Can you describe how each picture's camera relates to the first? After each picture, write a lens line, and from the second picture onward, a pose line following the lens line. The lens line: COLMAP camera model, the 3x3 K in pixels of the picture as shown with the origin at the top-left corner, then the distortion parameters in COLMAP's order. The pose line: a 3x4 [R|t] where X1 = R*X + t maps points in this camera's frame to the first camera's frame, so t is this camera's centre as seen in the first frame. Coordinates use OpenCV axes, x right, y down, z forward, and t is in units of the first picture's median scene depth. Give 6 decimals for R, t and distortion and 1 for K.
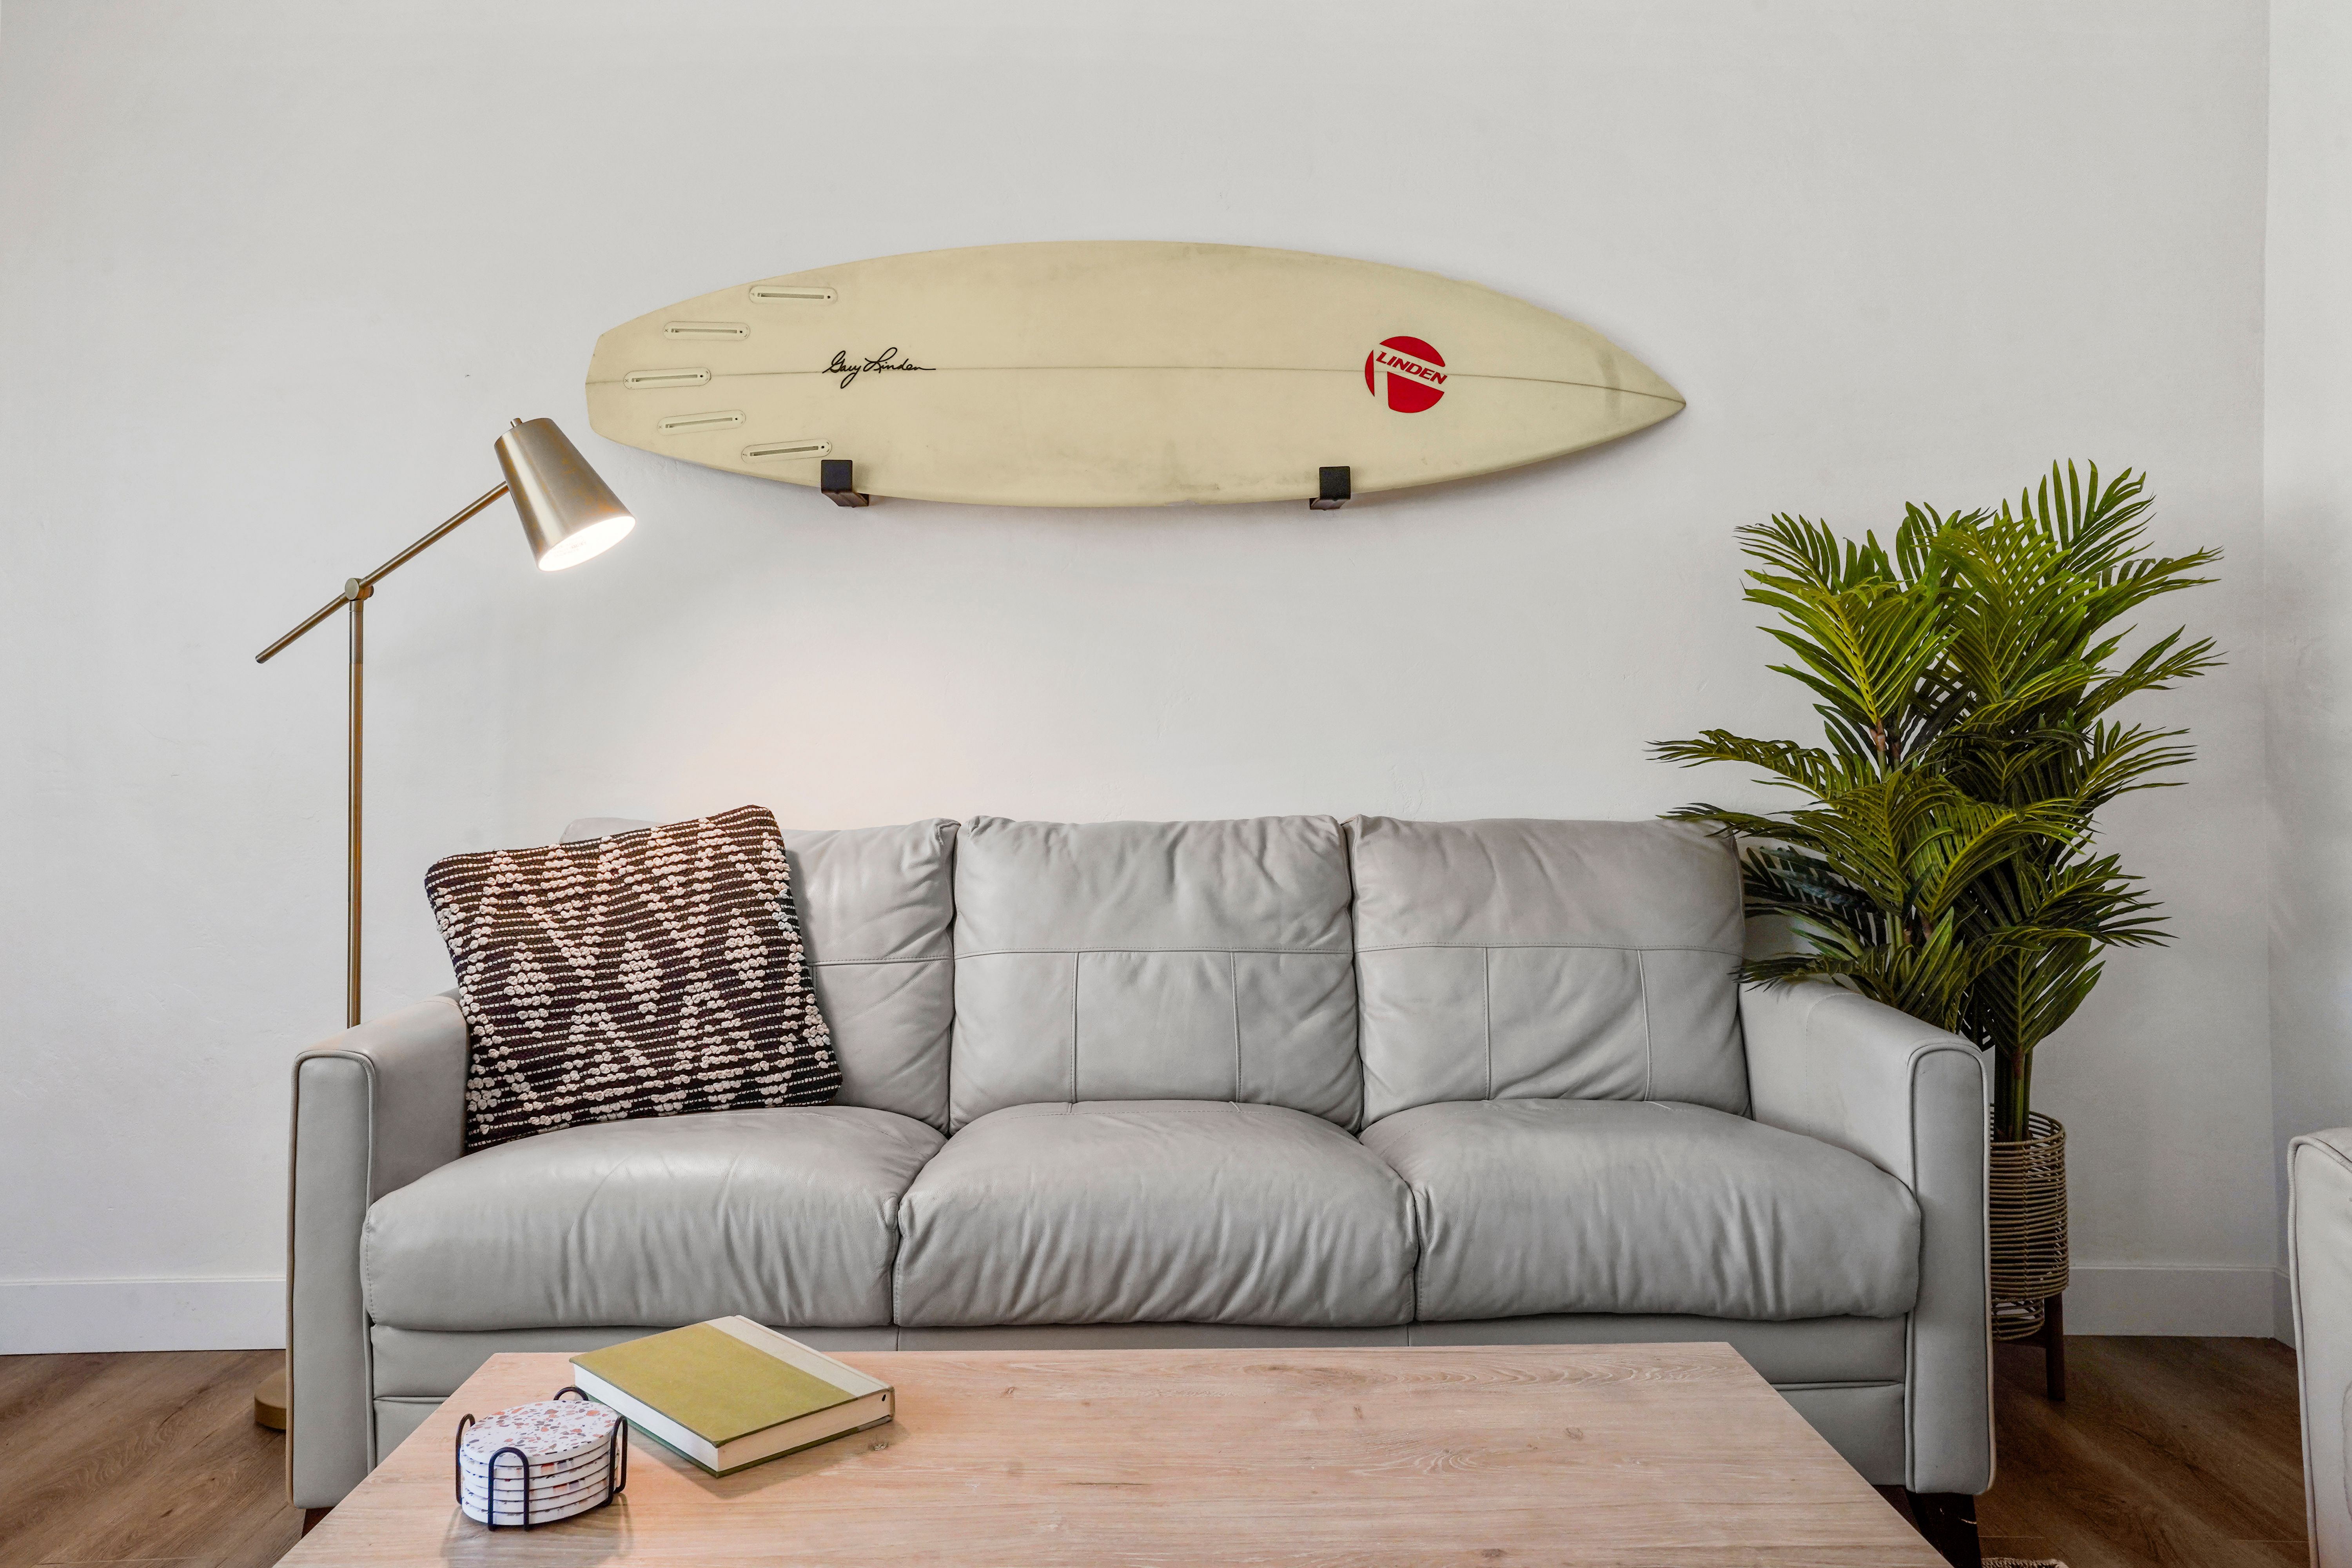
lens RADIAL K [[1722.6, 0, 1180.7], [0, 1722.6, 697.5], [0, 0, 1]] dist [-0.007559, 0.005634]
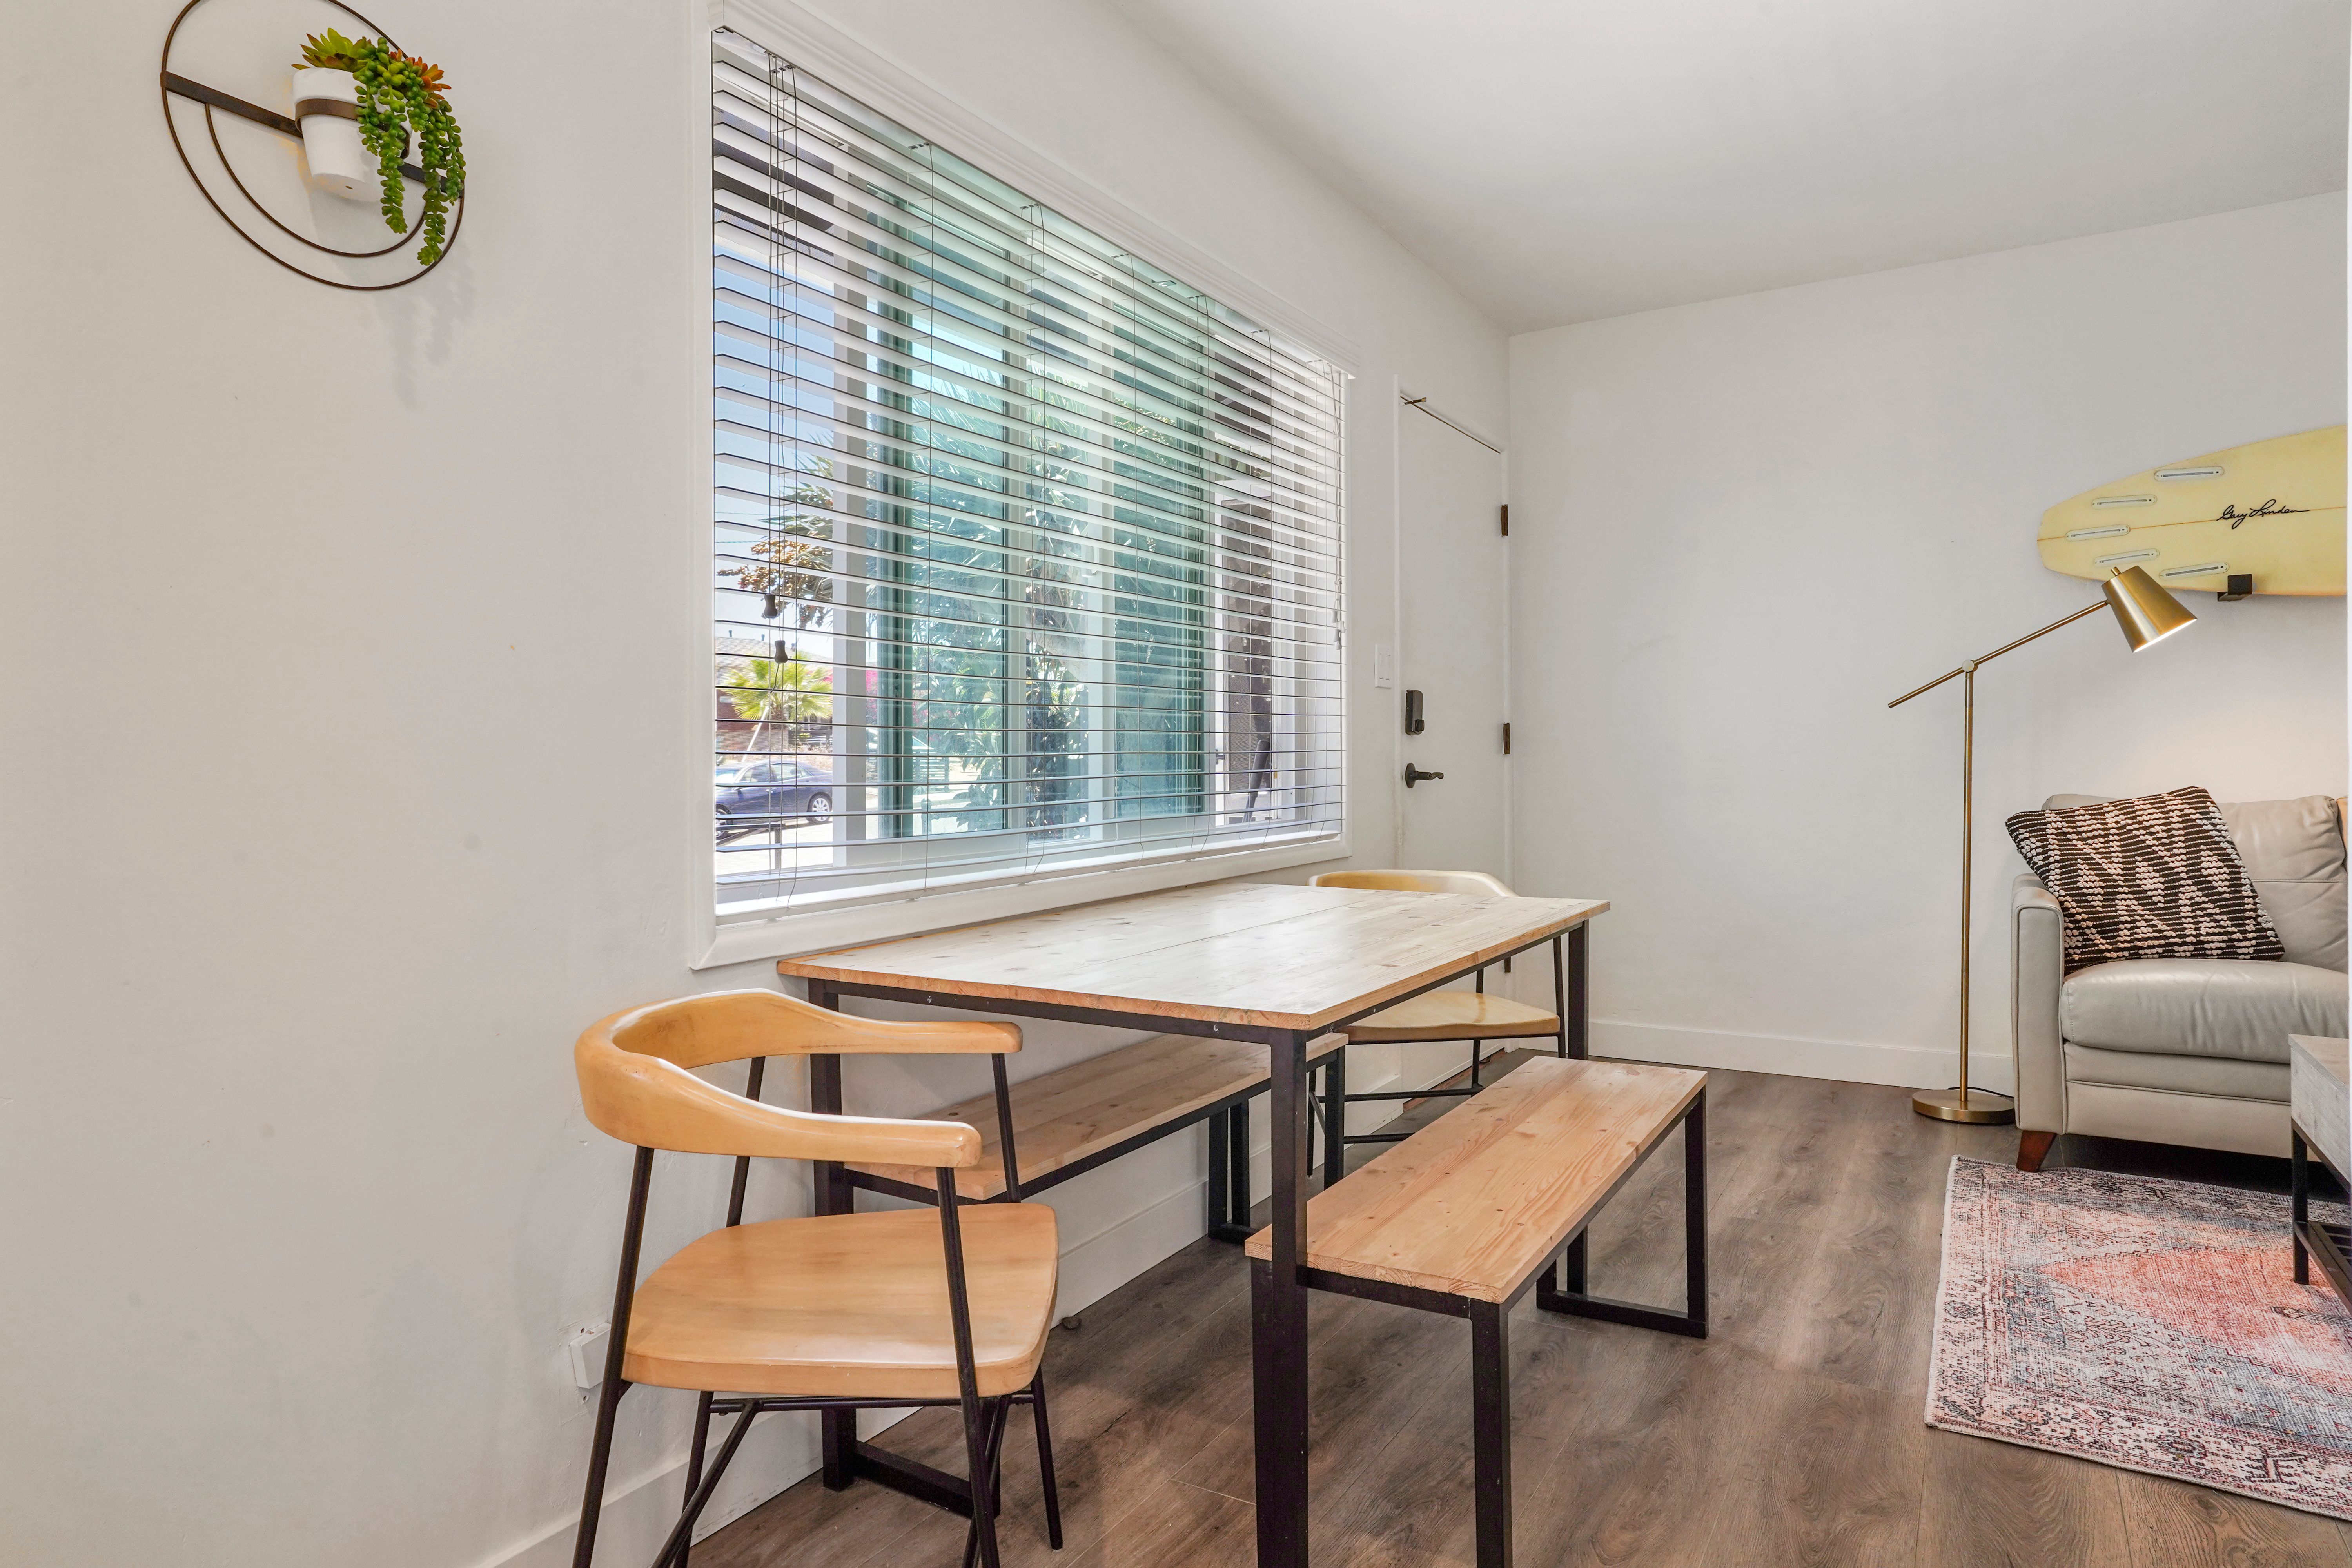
lens RADIAL K [[1366.6, 0, 1178.8], [0, 1366.6, 769.5], [0, 0, 1]] dist [-0.014212, 0.016612]
pose [[0.844855, -0.003731, -0.534982, -0.390908], [0.022906, 0.999311, 0.029205, -0.016166], [0.534505, -0.036928, 0.844358, -0.684714]]
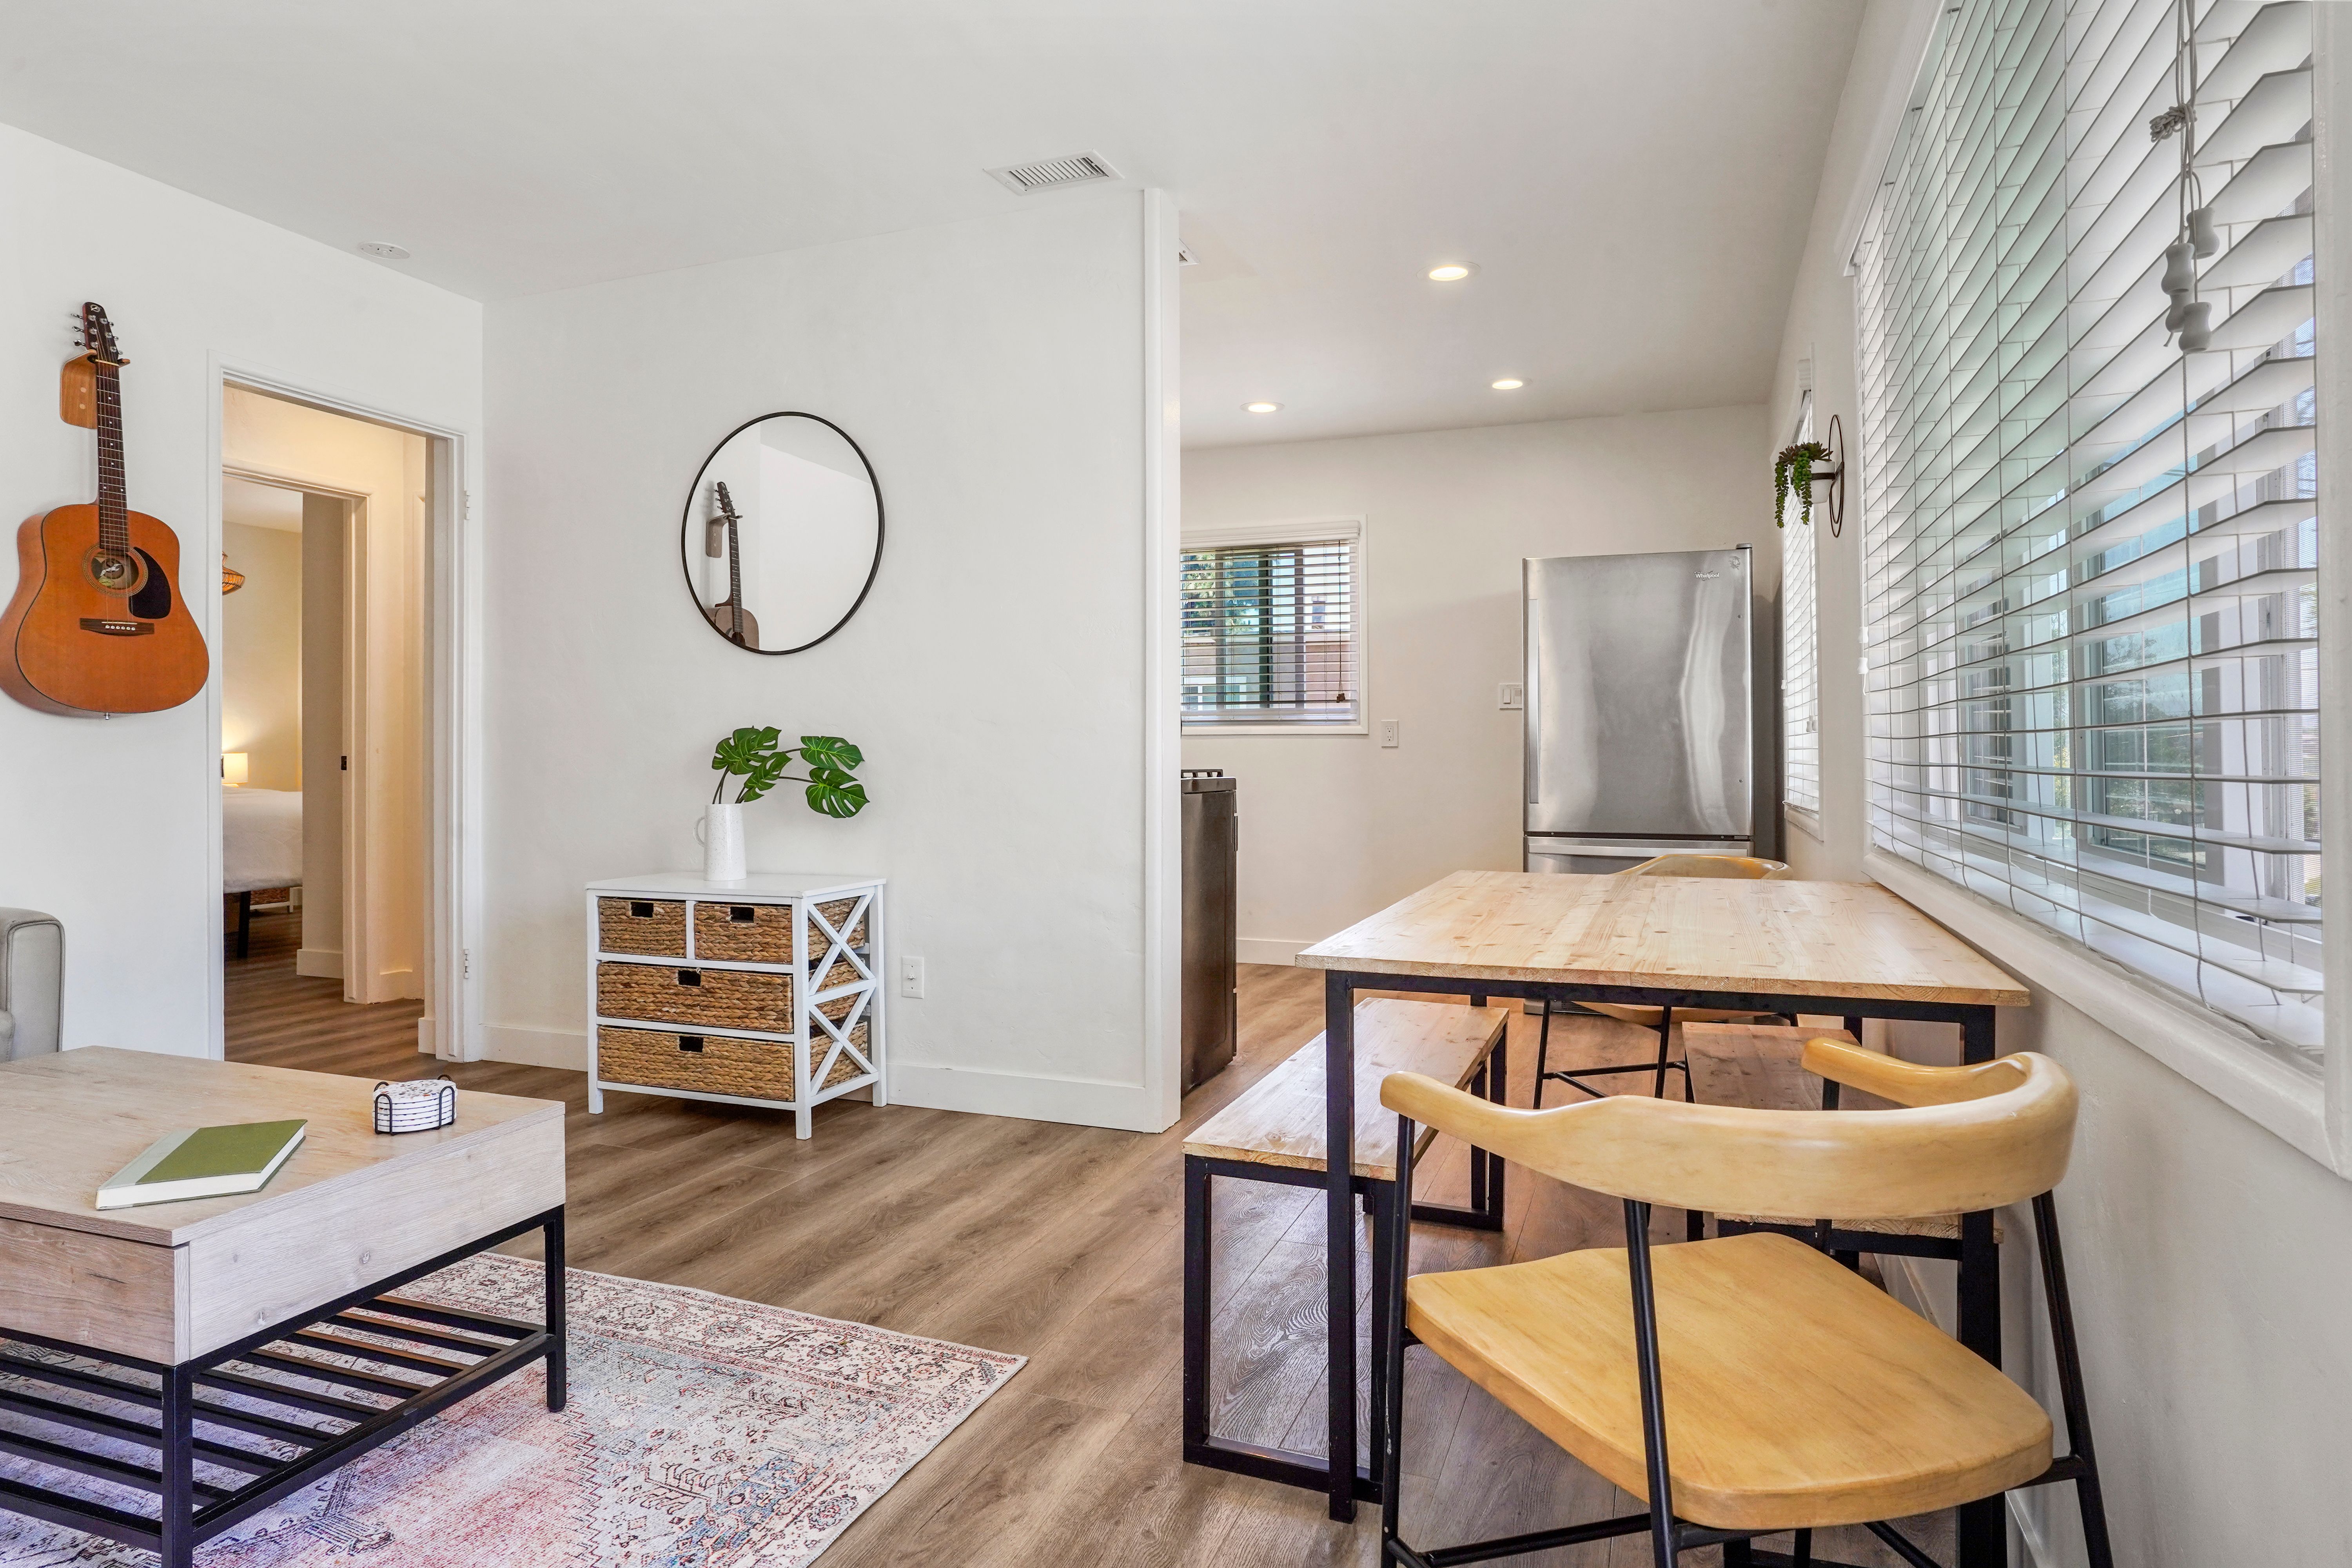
lens RADIAL K [[1327.2, 0, 1158.8], [0, 1327.2, 738.3], [0, 0, 1]] dist [-0.040755, 0.031533]
pose [[-0.921556, 0.004532, 0.388219, -0.853891], [-0.007349, 0.999549, -0.029114, 0.027942], [-0.388176, -0.029683, -0.921107, 0.961409]]
